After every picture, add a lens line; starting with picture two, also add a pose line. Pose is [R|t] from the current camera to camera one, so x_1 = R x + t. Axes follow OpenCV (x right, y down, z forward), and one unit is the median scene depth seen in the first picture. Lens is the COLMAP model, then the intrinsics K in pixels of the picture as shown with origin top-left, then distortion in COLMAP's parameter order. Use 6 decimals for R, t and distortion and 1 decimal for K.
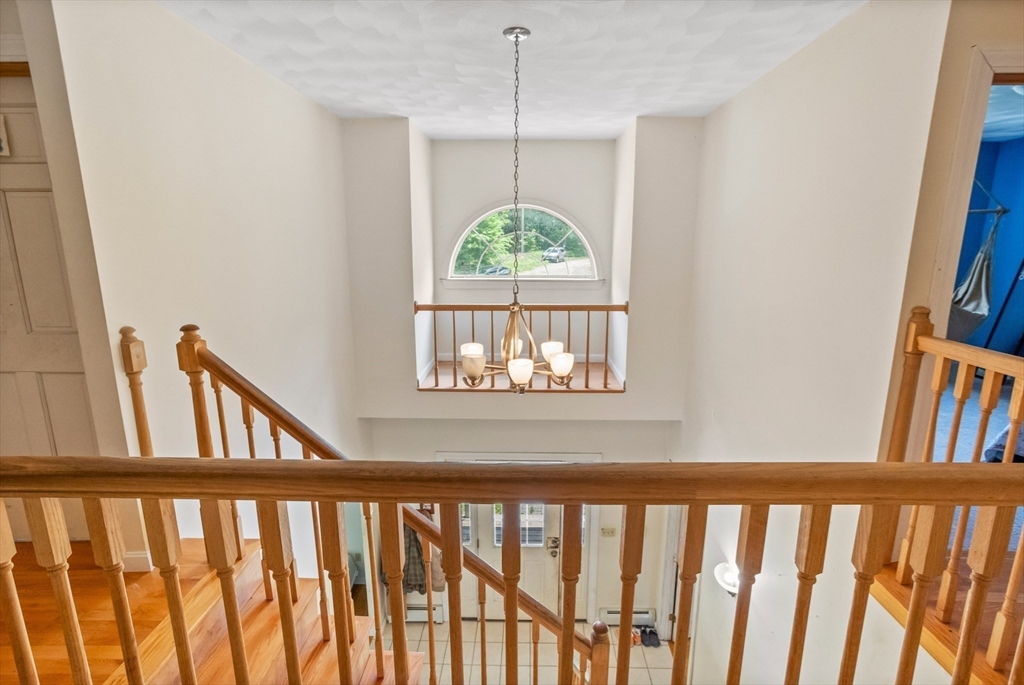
lens RADIAL K [[498.4, 0, 512.0], [0, 498.4, 328.1], [0, 0, 1]] dist [-0.044461, 0.000186]
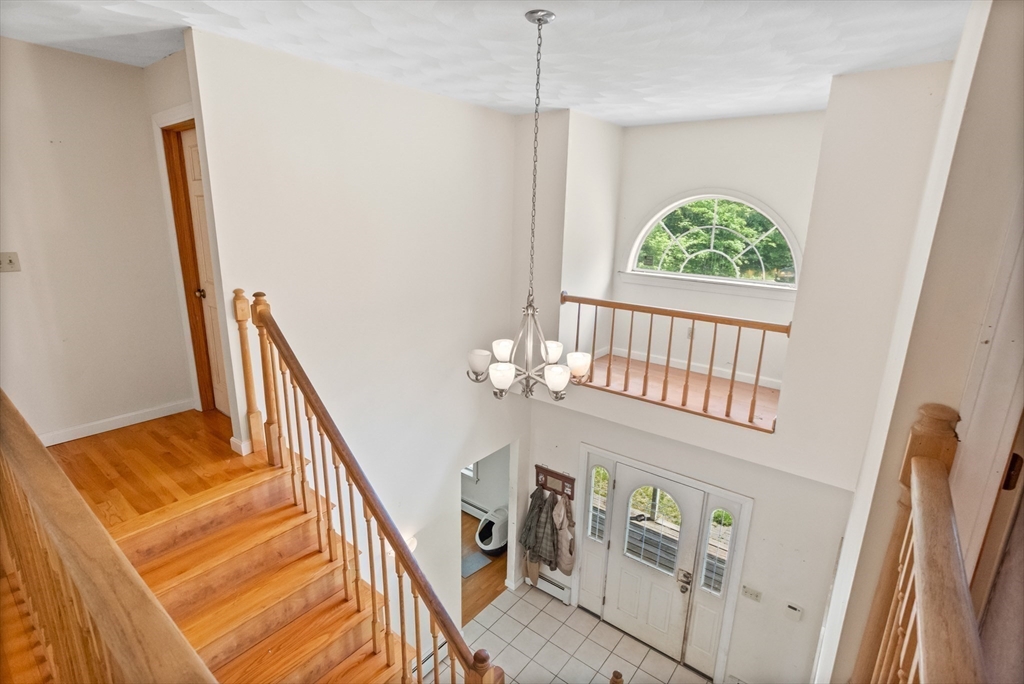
lens RADIAL K [[491.1, 0, 513.5], [0, 491.1, 333.4], [0, 0, 1]] dist [-0.042113, 0.000572]
pose [[0.802177, 0.156186, -0.576296, 0.337231], [-0.128441, 0.987724, 0.088906, -0.048881], [0.583108, 0.002702, 0.812390, 0.134347]]
